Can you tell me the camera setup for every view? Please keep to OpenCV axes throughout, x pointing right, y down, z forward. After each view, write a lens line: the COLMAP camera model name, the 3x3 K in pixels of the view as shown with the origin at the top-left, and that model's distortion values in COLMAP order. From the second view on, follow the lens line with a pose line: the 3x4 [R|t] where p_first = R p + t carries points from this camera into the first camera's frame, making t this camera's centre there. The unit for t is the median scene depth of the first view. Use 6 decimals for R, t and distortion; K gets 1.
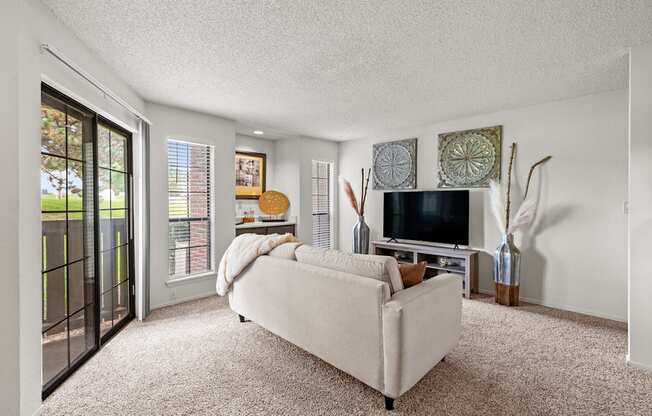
lens RADIAL K [[286.9, 0, 319.2], [0, 286.9, 204.6], [0, 0, 1]] dist [0.001000, -0.001628]
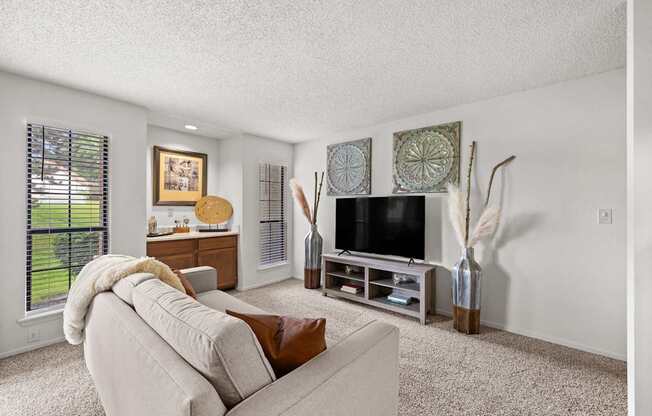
lens RADIAL K [[259.7, 0, 331.1], [0, 259.7, 209.4], [0, 0, 1]] dist [-0.002989, 0.000470]
pose [[0.995491, 0.001689, 0.094841, 0.159687], [-0.001023, 0.999975, -0.007065, -0.003340], [-0.094850, 0.006936, 0.995467, 0.239094]]
